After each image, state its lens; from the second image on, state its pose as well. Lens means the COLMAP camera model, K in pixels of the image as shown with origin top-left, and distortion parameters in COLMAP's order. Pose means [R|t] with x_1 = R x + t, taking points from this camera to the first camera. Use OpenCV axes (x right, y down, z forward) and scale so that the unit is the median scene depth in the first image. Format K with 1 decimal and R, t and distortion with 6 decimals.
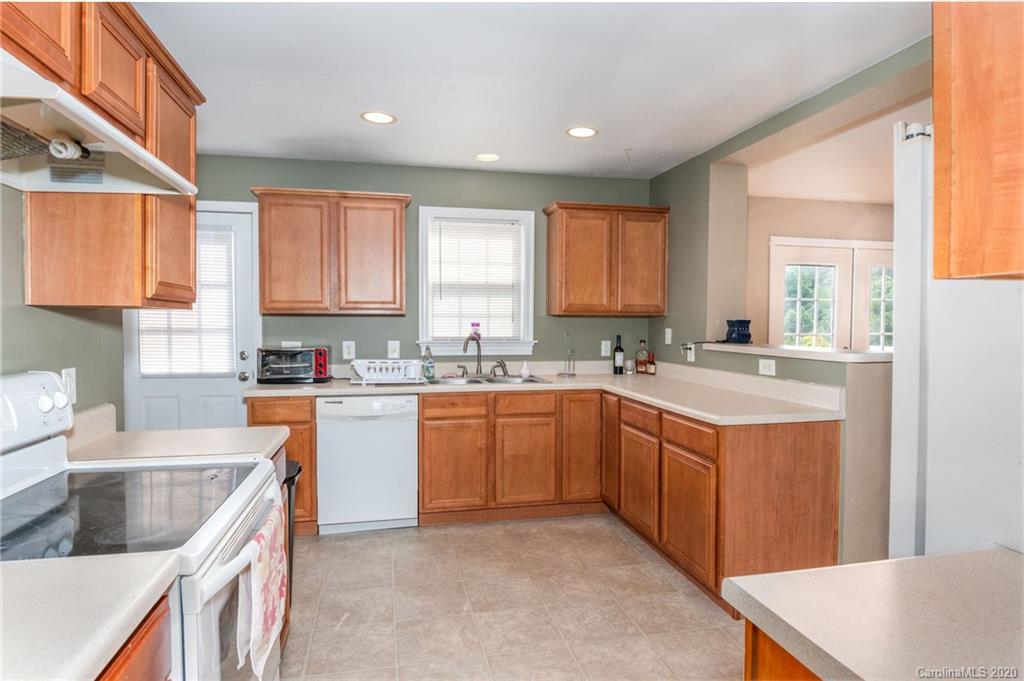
lens RADIAL K [[594.3, 0, 506.0], [0, 594.3, 325.9], [0, 0, 1]] dist [-0.006139, -0.003762]
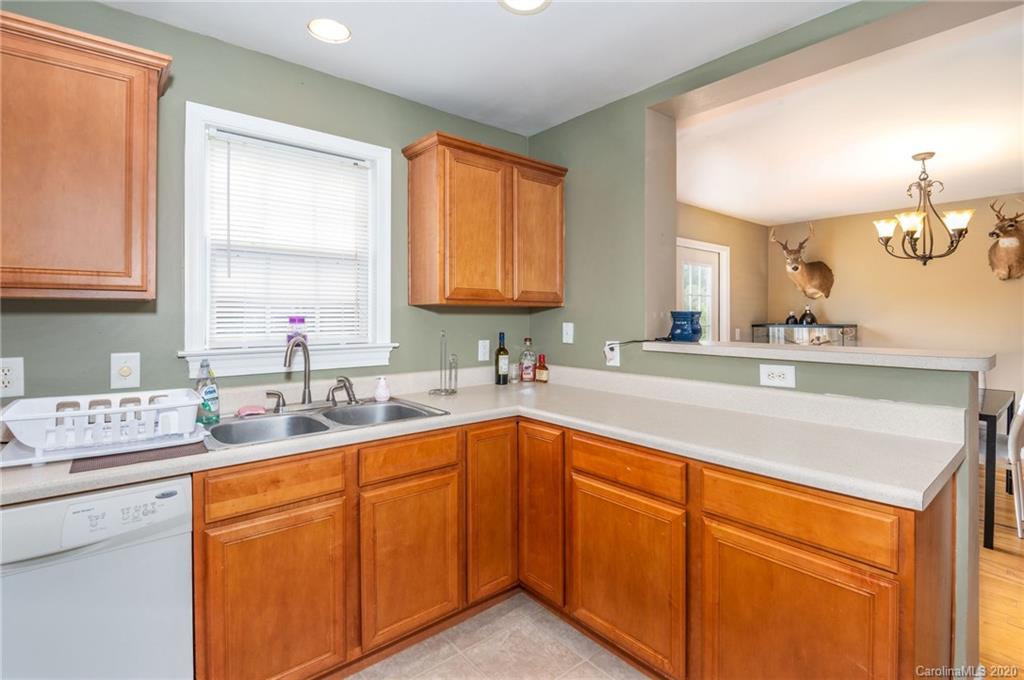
lens RADIAL K [[480.7, 0, 512.2], [0, 480.7, 313.5], [0, 0, 1]] dist [0.010496, -0.020894]
pose [[0.882660, -0.000522, 0.470012, -0.091657], [0.007119, 0.999900, -0.012258, -0.000824], [-0.469959, 0.014165, 0.882575, 0.491910]]
